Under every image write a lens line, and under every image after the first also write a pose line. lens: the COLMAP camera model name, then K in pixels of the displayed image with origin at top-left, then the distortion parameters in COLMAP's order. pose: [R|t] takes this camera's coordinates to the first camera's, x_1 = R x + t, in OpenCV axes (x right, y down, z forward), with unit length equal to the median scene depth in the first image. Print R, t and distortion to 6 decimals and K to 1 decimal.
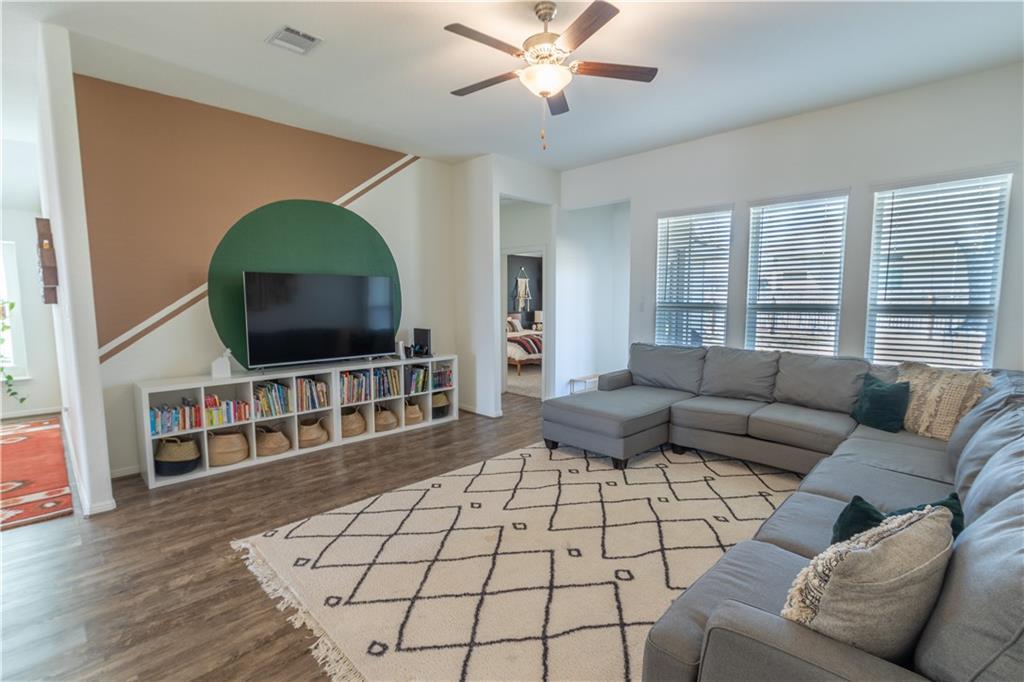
lens RADIAL K [[473.0, 0, 511.3], [0, 473.0, 342.5], [0, 0, 1]] dist [-0.002383, -0.001330]
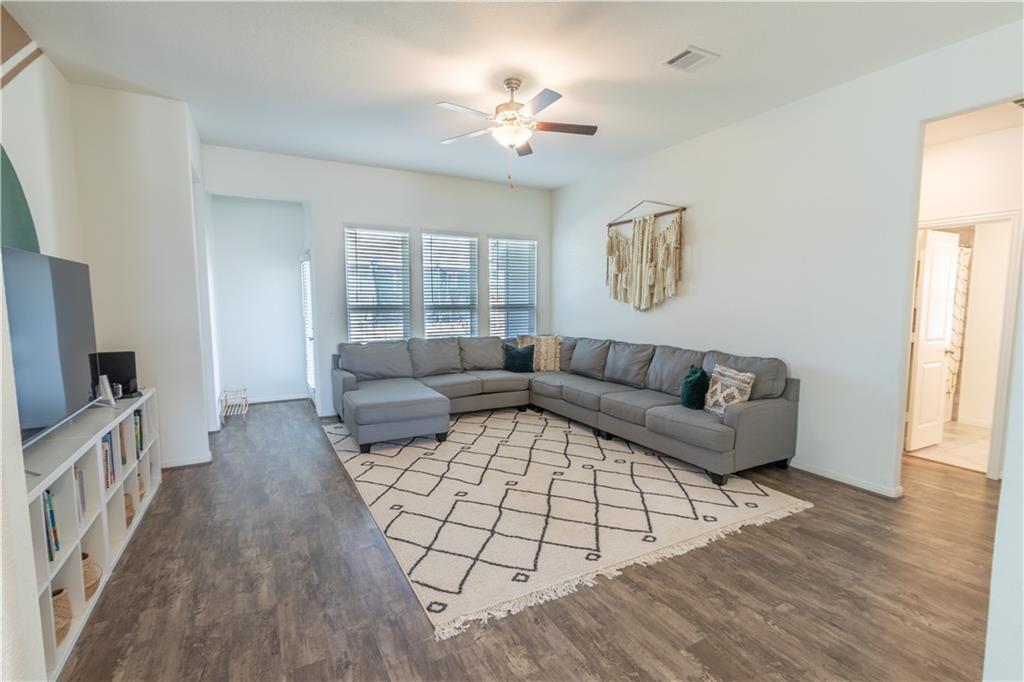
lens RADIAL K [[473.0, 0, 512.4], [0, 473.0, 340.4], [0, 0, 1]] dist [-0.002383, -0.001330]
pose [[0.275209, -0.081044, 0.957962, -1.009333], [0.089020, 0.994308, 0.058545, -0.053450], [-0.957254, 0.069166, 0.280857, 0.543919]]
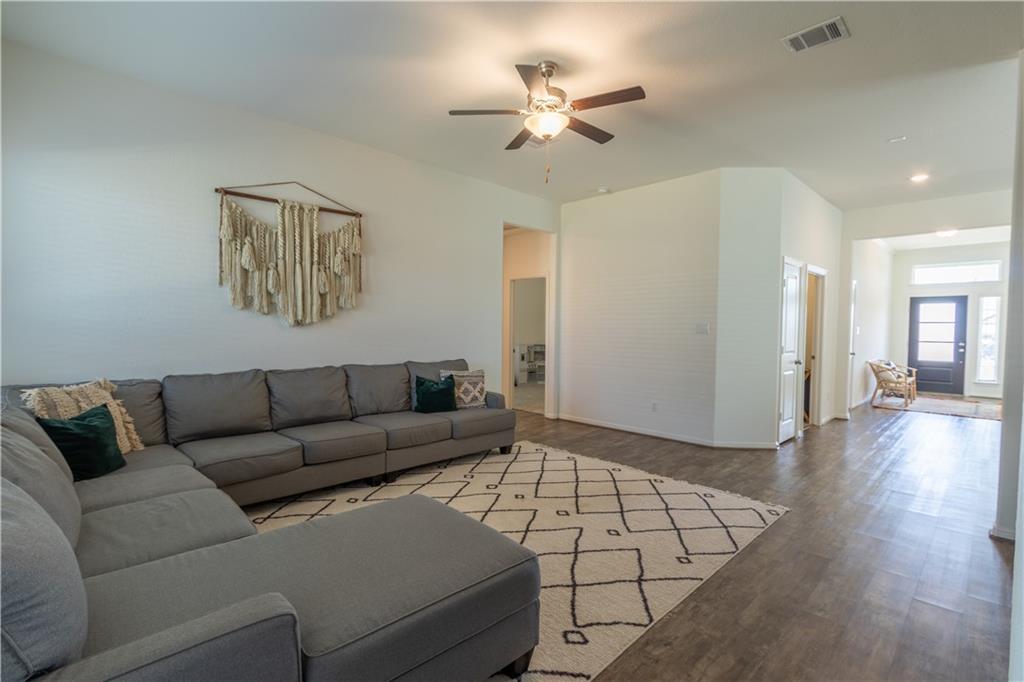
lens RADIAL K [[473.0, 0, 514.9], [0, 473.0, 343.7], [0, 0, 1]] dist [-0.002383, -0.001330]
pose [[-0.999960, -0.008752, 0.001818, 0.116839], [-0.008447, 0.991698, 0.128309, -0.136899], [-0.002926, 0.128289, -0.991733, 1.812633]]
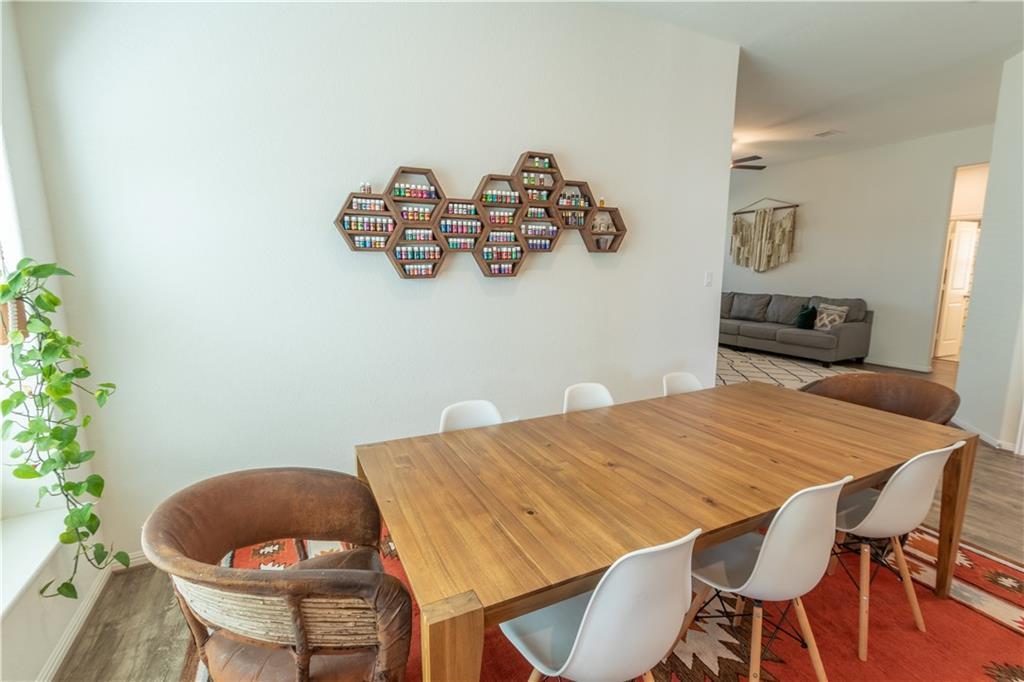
lens RADIAL K [[473.0, 0, 512.6], [0, 473.0, 342.2], [0, 0, 1]] dist [-0.002383, -0.001330]
pose [[0.310288, -0.148203, 0.939019, -2.085301], [0.089614, 0.987935, 0.126311, -0.085804], [-0.946409, 0.044957, 0.319826, 1.016123]]
